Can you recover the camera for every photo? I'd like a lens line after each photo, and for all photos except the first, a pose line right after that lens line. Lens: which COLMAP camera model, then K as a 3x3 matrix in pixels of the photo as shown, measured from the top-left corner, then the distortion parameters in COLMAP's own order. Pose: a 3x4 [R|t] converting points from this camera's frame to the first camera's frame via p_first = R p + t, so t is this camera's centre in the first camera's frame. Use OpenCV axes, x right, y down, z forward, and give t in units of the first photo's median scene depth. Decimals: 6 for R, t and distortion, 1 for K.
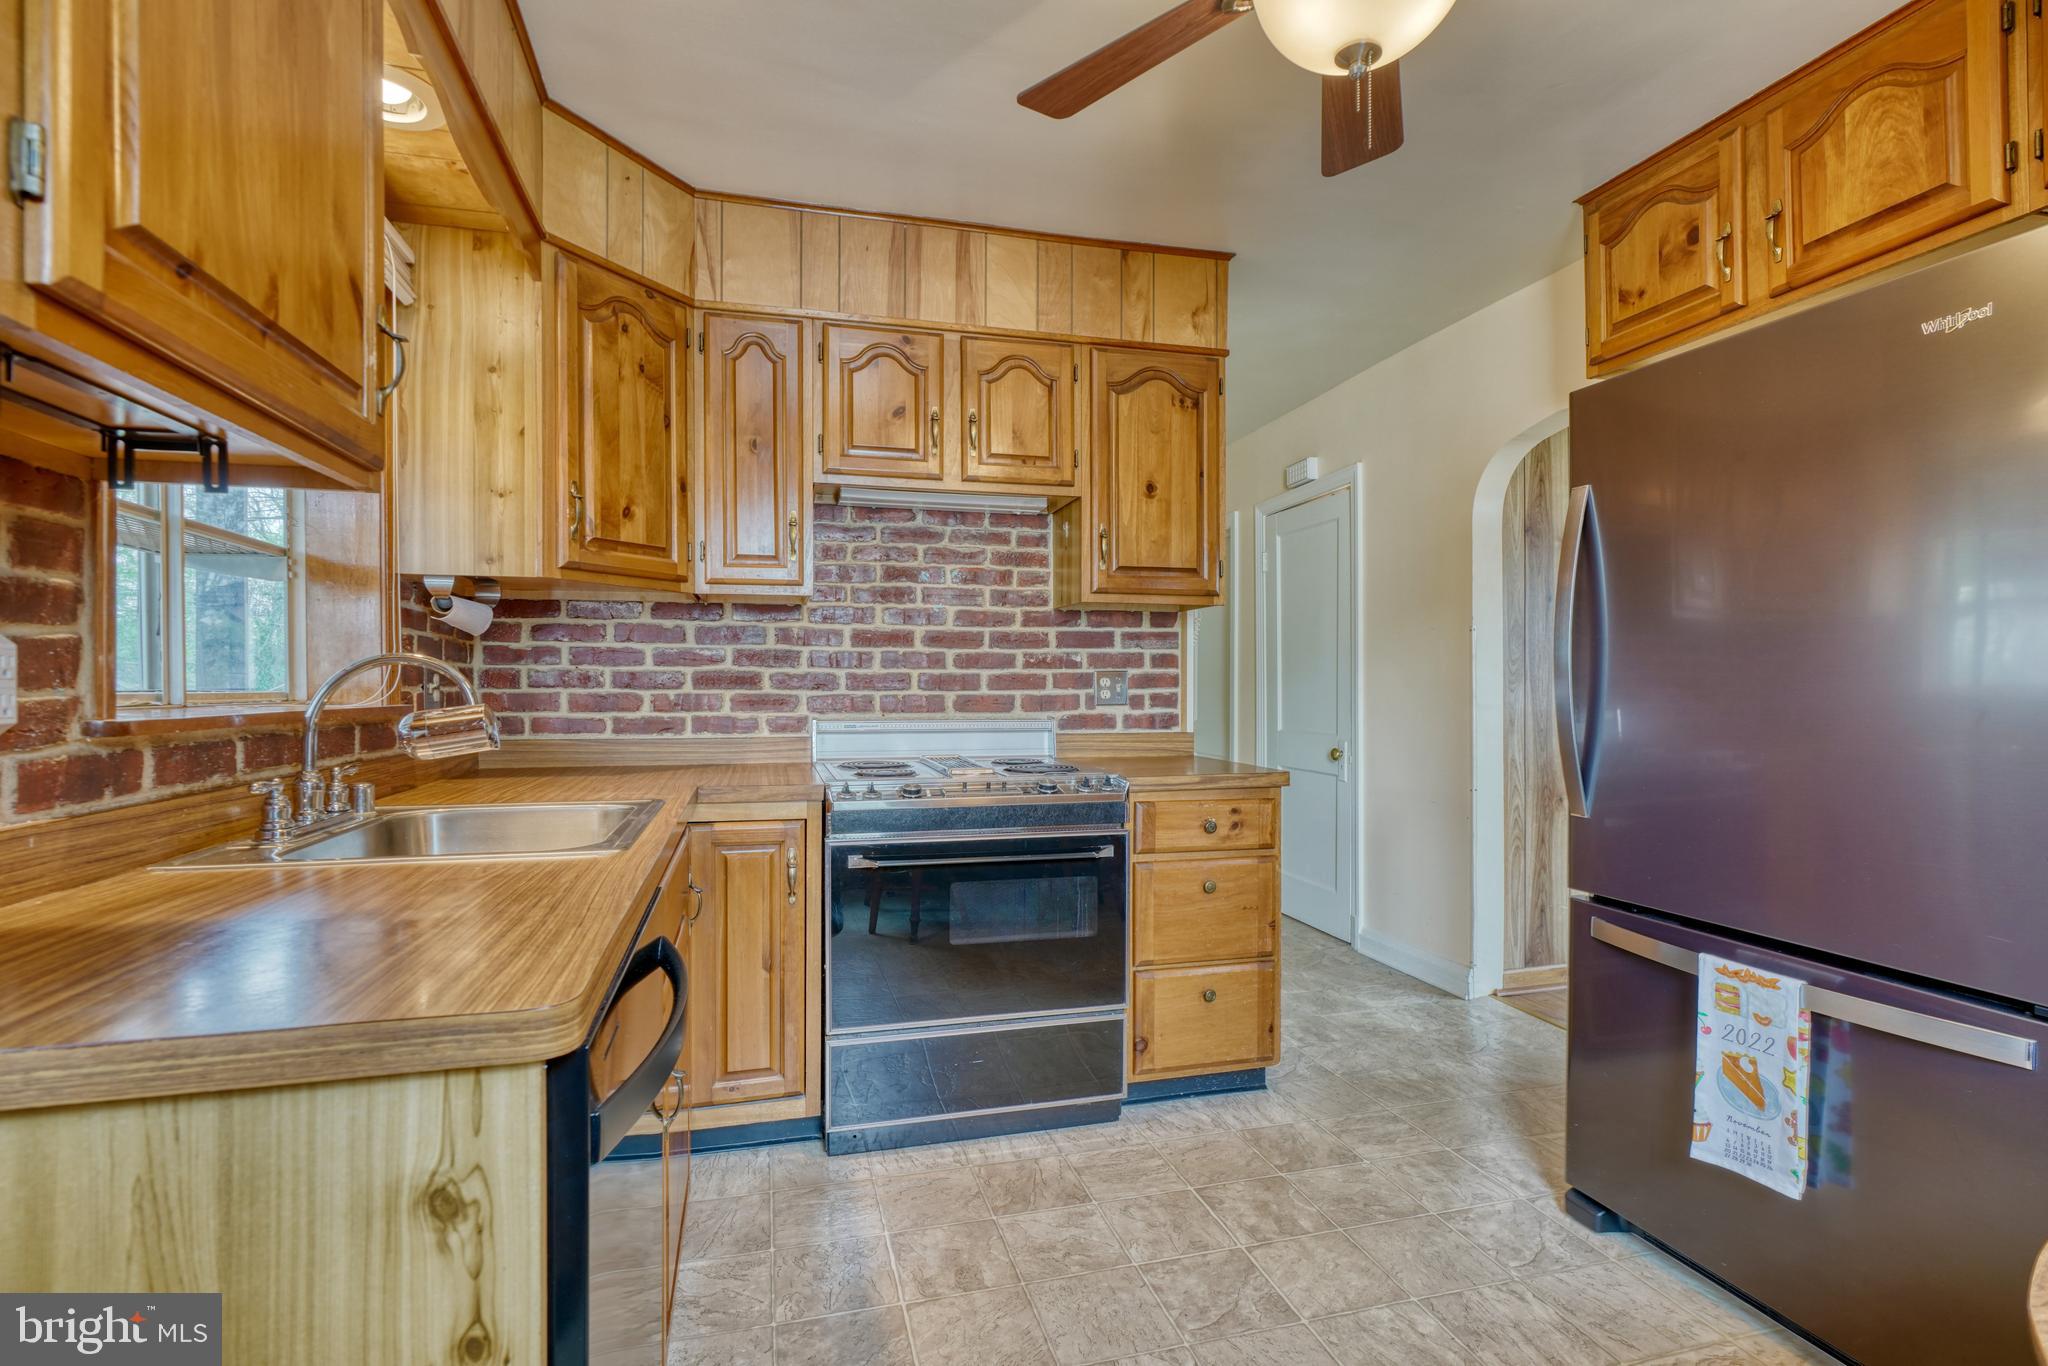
lens RADIAL K [[942.4, 0, 1015.6], [0, 942.4, 689.1], [0, 0, 1]] dist [-0.006238, 0.001109]
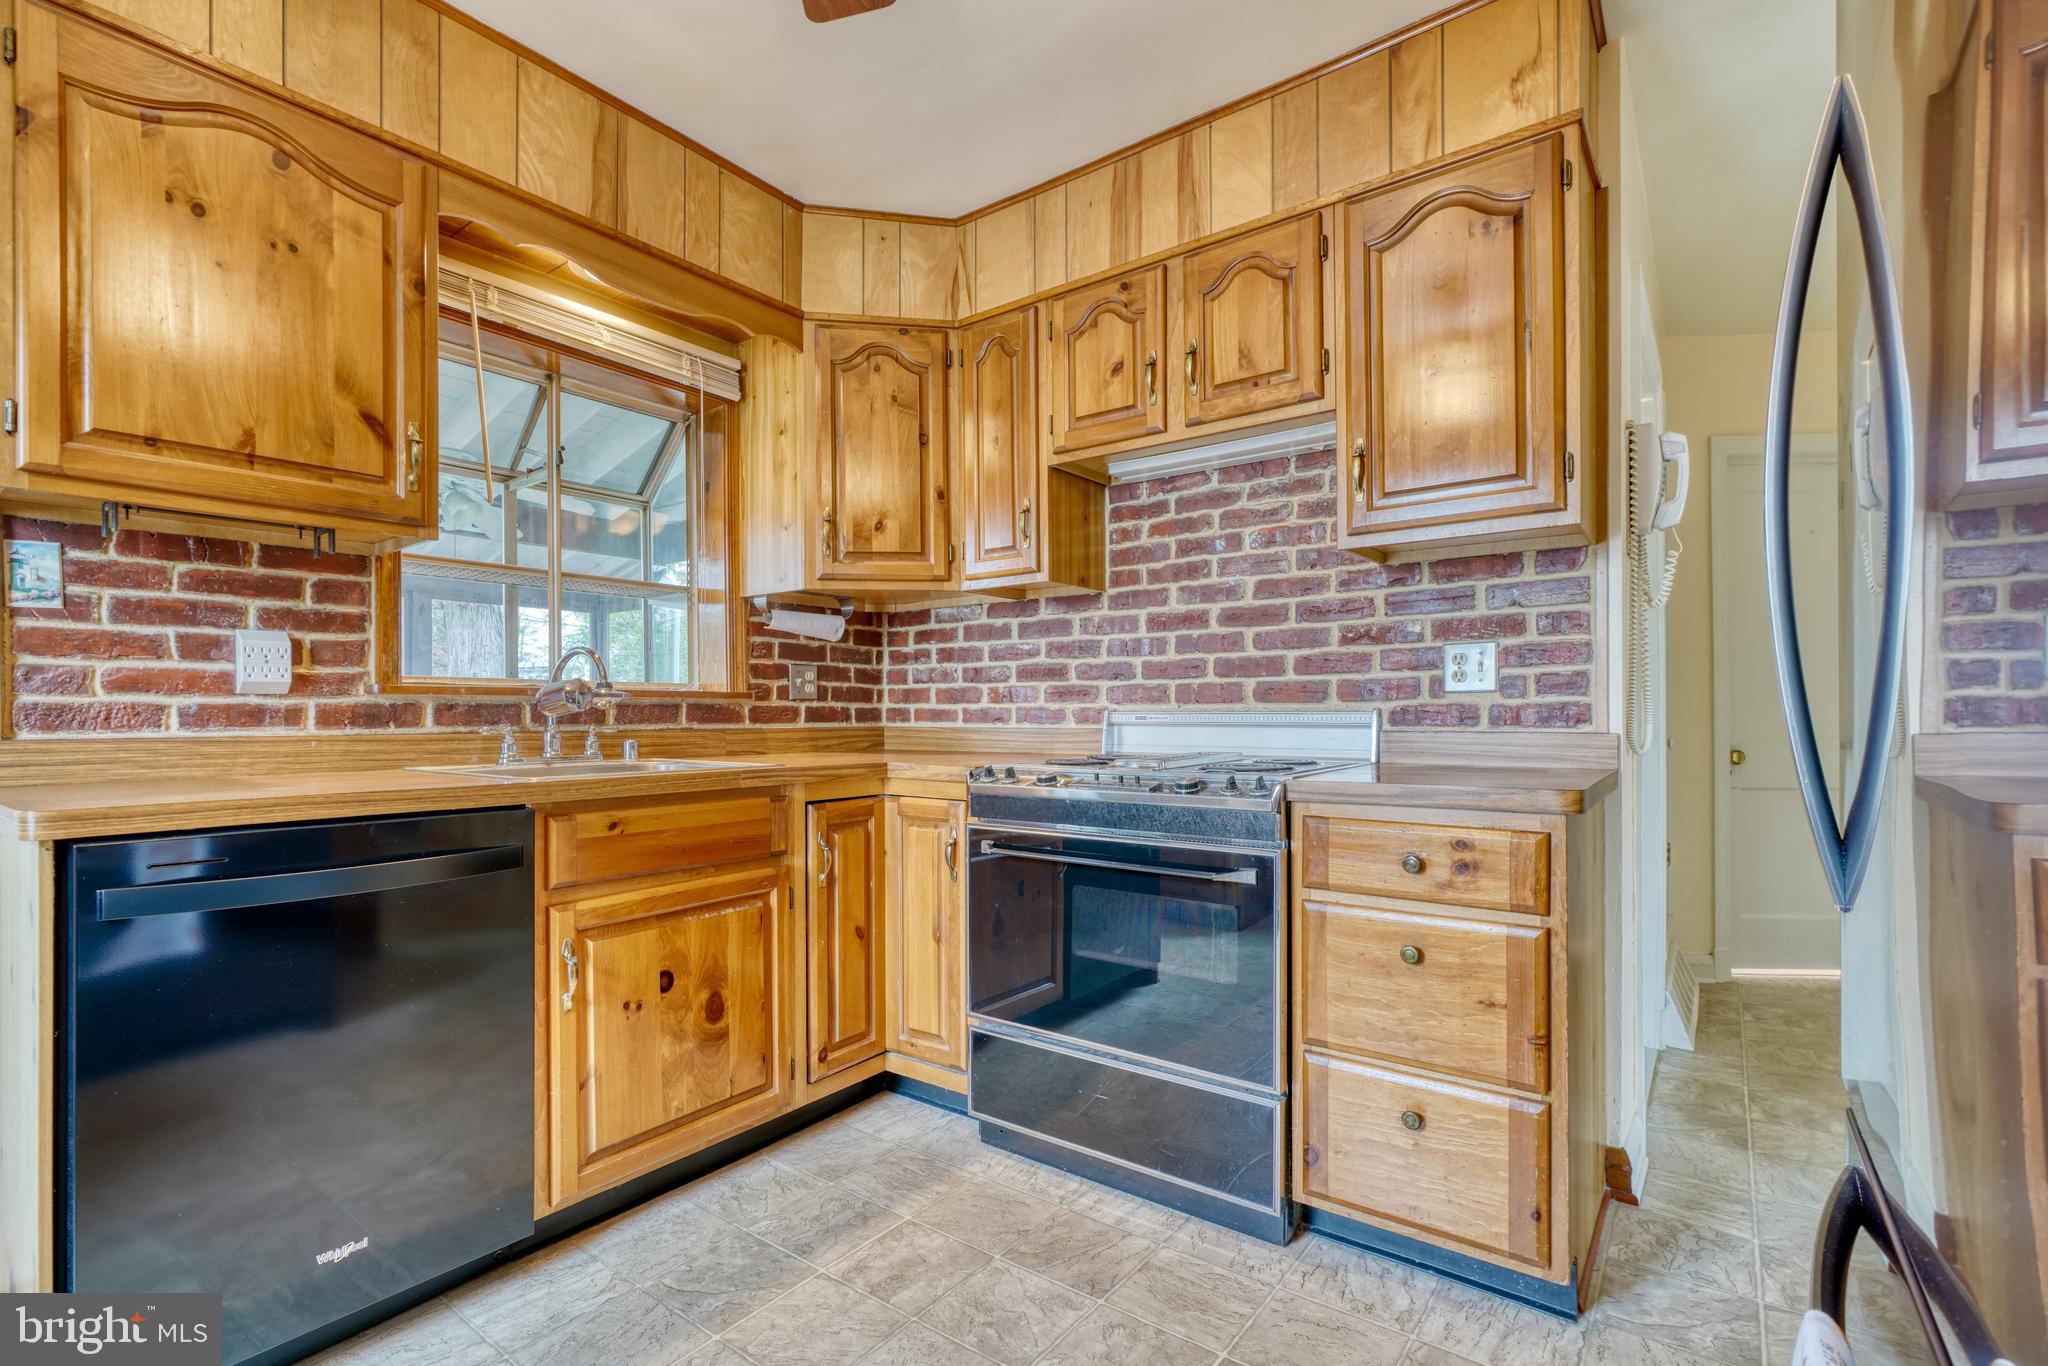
lens RADIAL K [[942.4, 0, 988.7], [0, 942.4, 710.5], [0, 0, 1]] dist [-0.006238, 0.001109]
pose [[0.613811, -0.004374, -0.789441, 0.490134], [0.001784, 0.999990, -0.004154, 0.037608], [0.789451, 0.001142, 0.613813, 0.327728]]
